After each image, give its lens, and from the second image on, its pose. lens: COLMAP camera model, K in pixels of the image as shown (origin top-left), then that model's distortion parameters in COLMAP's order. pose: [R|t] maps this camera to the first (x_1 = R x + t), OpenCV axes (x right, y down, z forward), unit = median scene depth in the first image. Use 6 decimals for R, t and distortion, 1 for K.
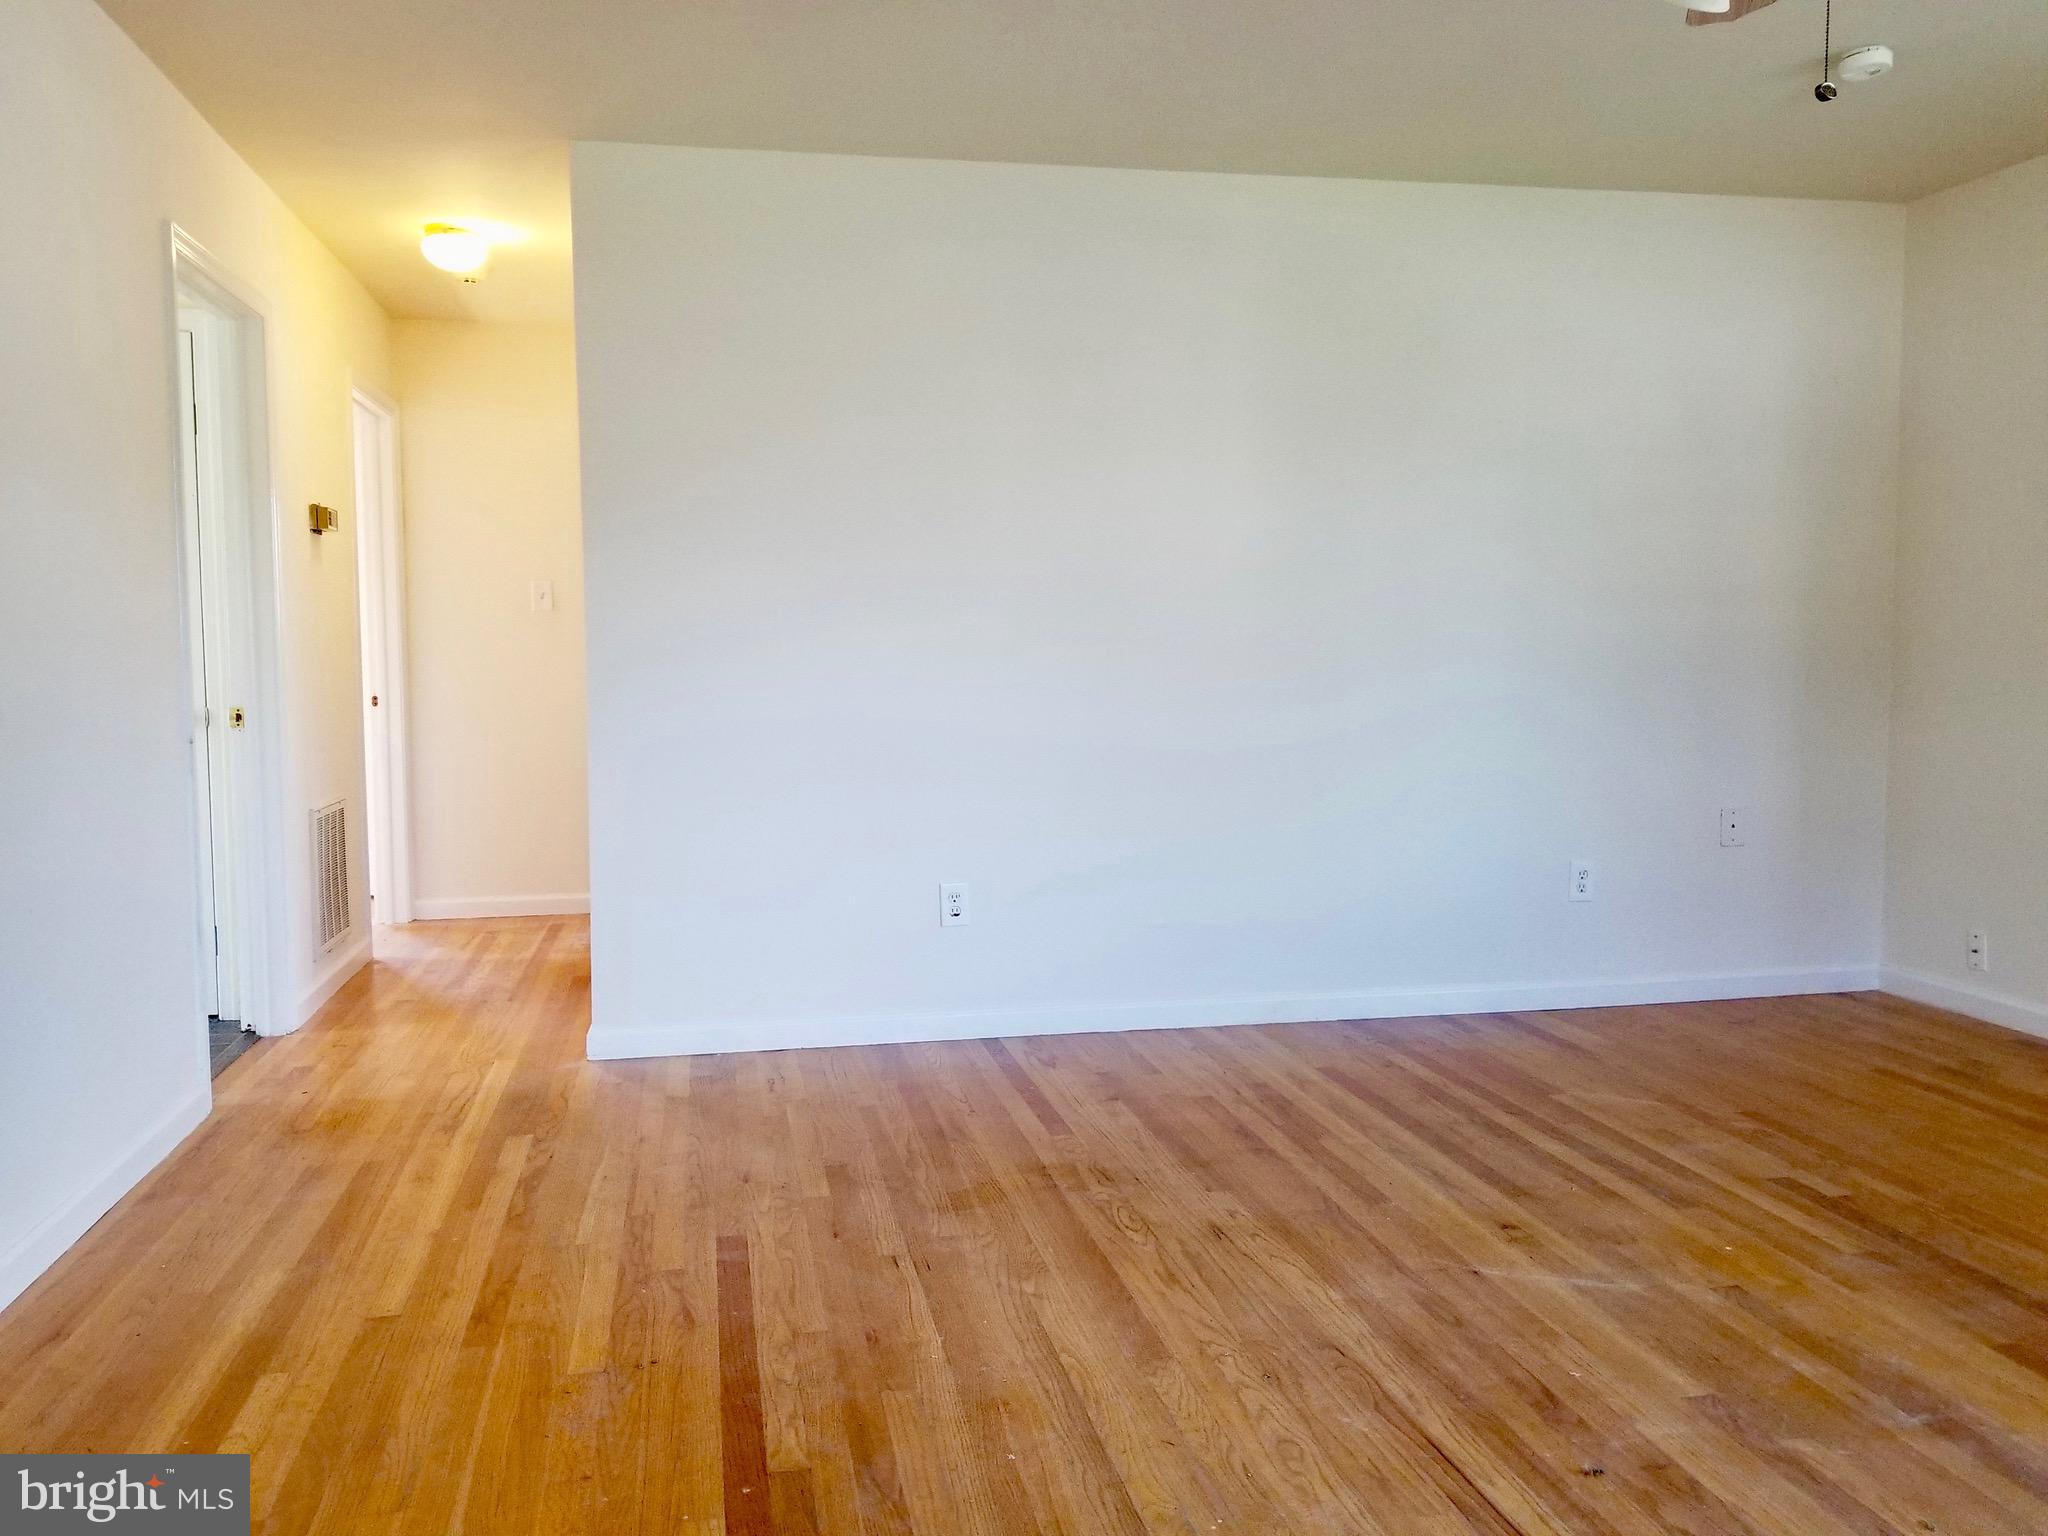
lens RADIAL K [[1609.7, 0, 1024.0], [0, 1609.7, 768.0], [0, 0, 1]] dist [0.052698, -0.081324]
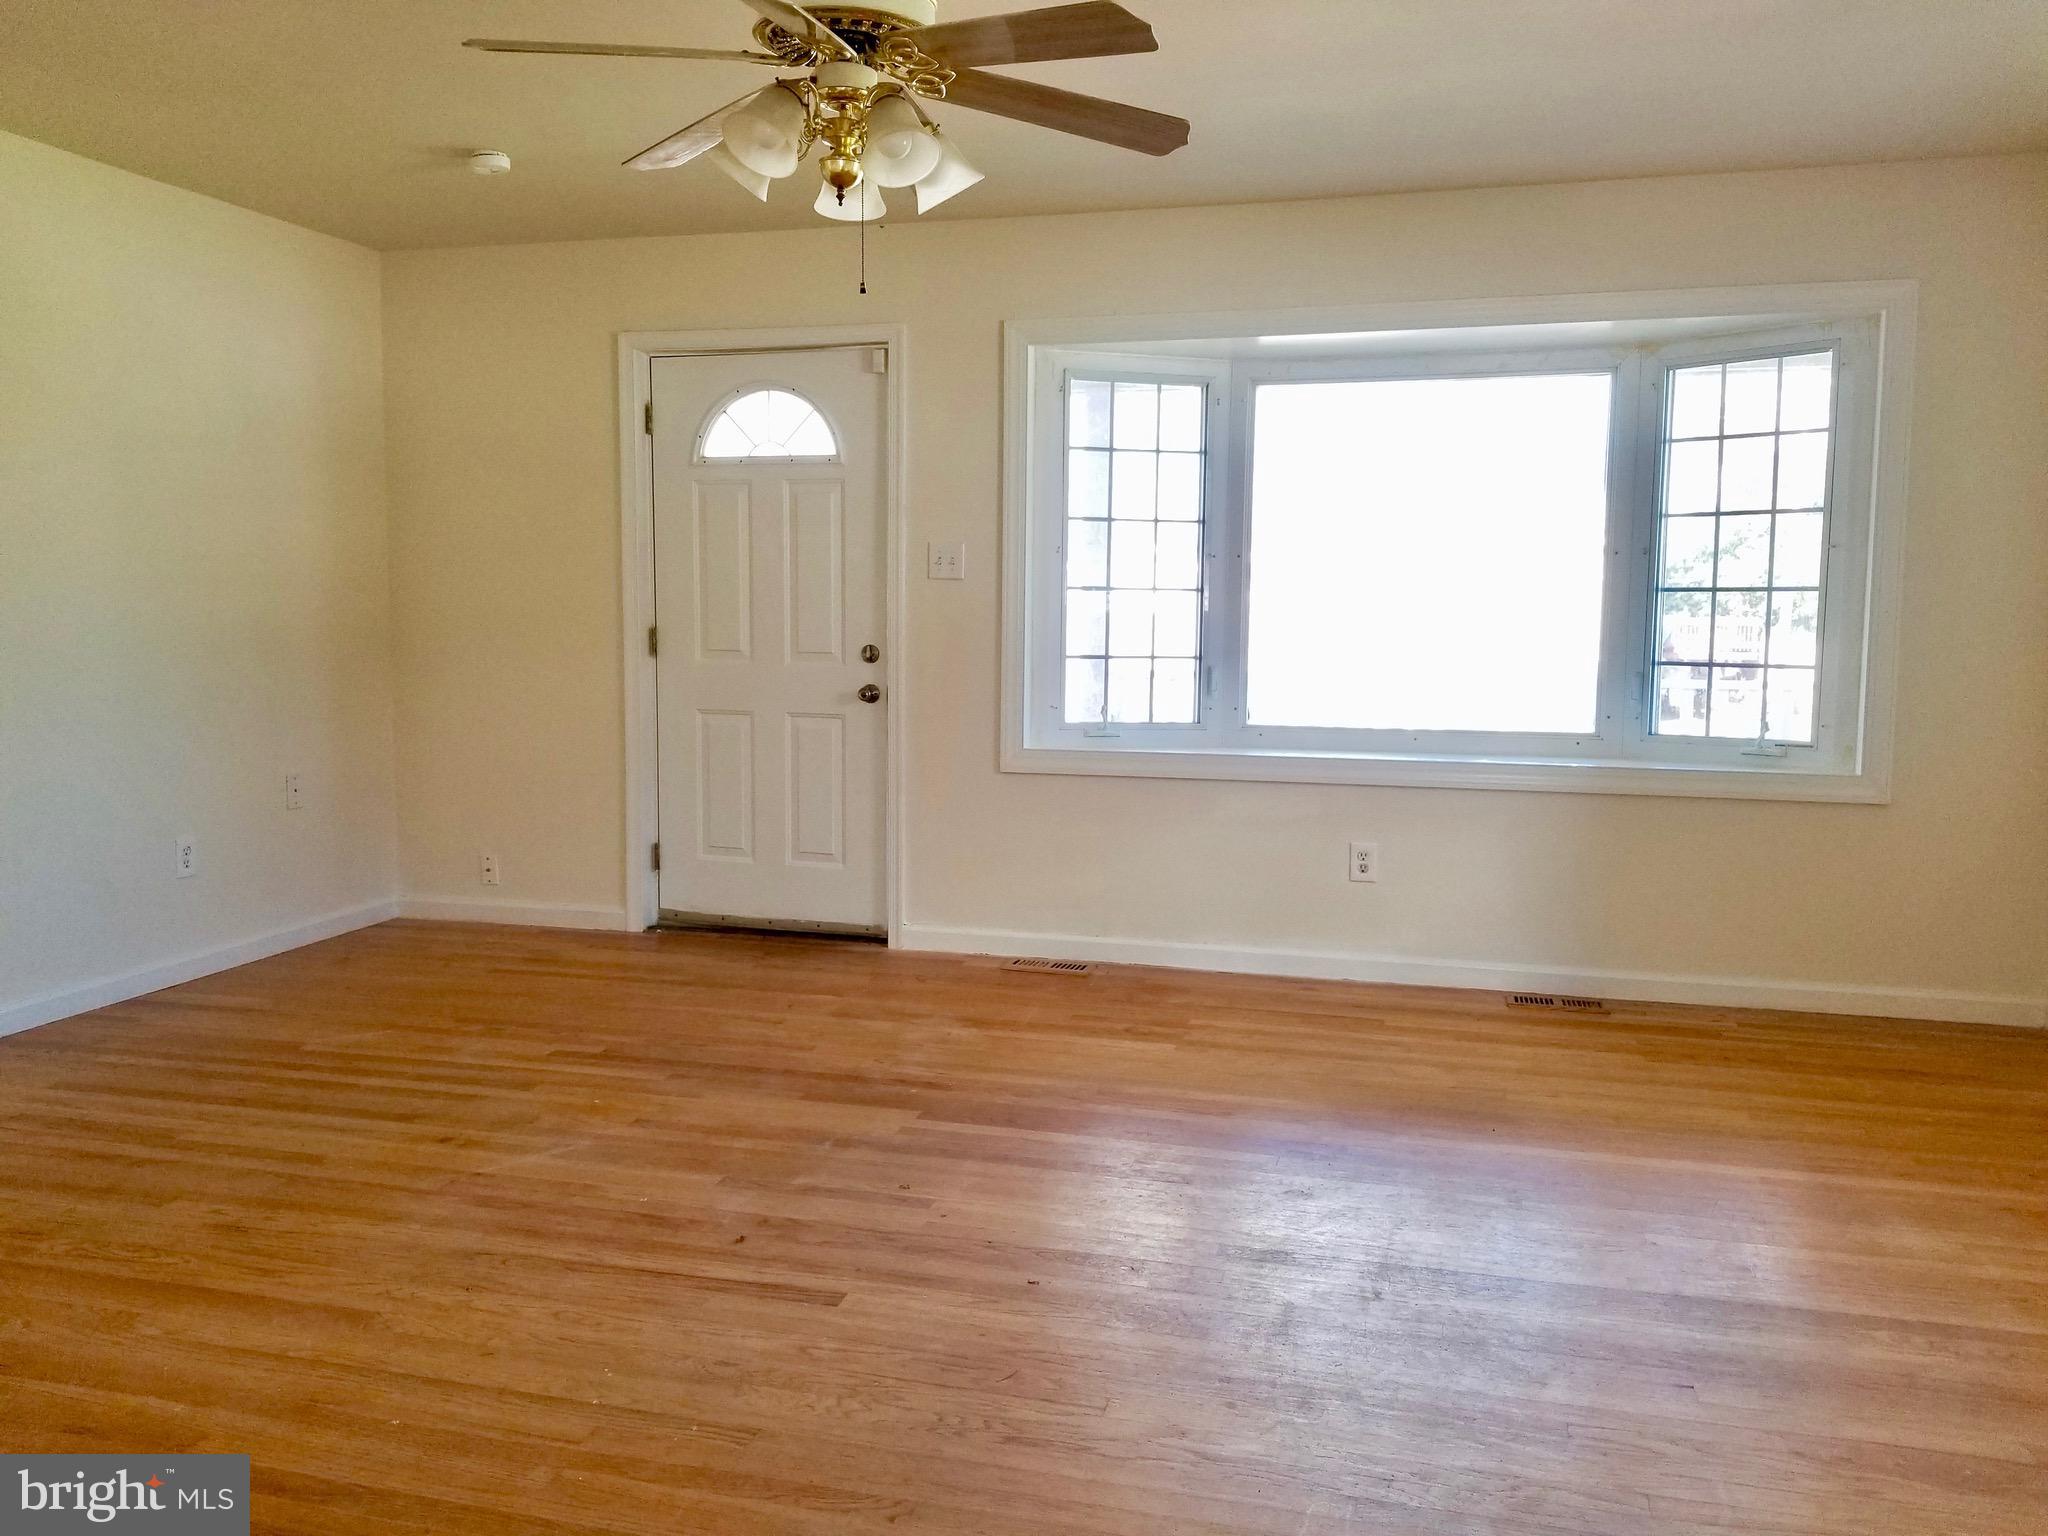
lens RADIAL K [[1598.2, 0, 980.4], [0, 1598.2, 741.1], [0, 0, 1]] dist [0.113922, -0.160406]
pose [[0.464824, -0.068339, 0.882762, -0.533873], [0.062178, 0.997075, 0.044449, -0.030029], [-0.883217, 0.034227, 0.467713, 0.108595]]
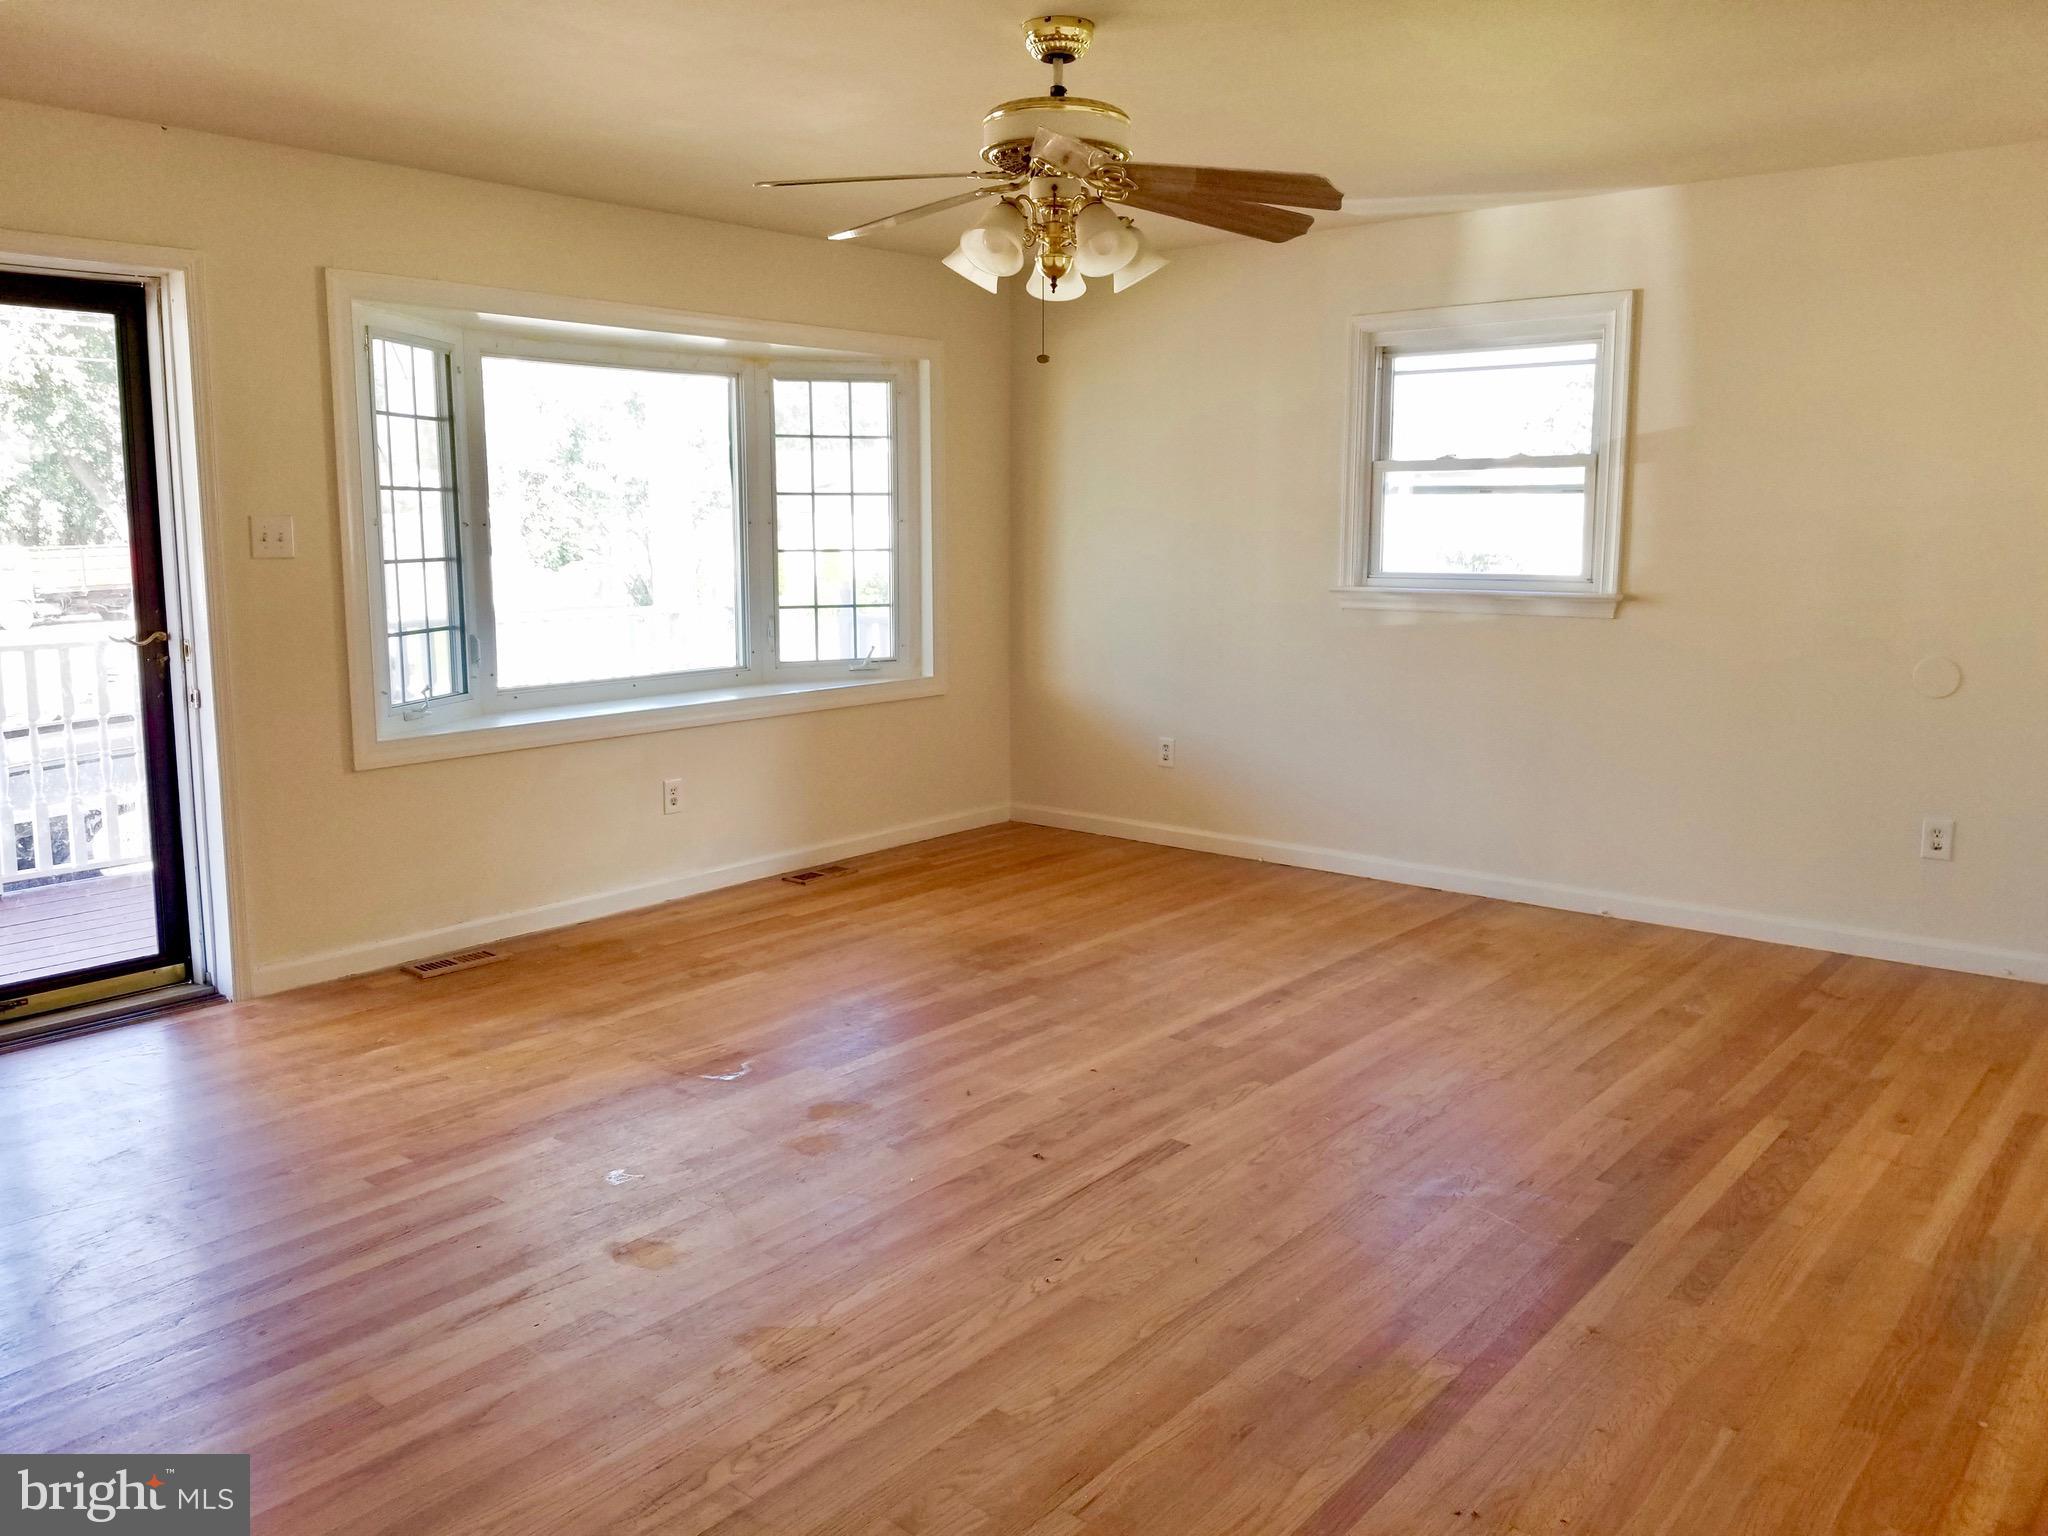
lens RADIAL K [[1598.2, 0, 980.4], [0, 1598.2, 741.1], [0, 0, 1]] dist [0.113922, -0.160406]
pose [[-0.608229, -0.108365, 0.786330, -0.605174], [0.069909, 0.979474, 0.189057, -0.207678], [-0.790677, 0.169961, -0.588169, 1.375411]]
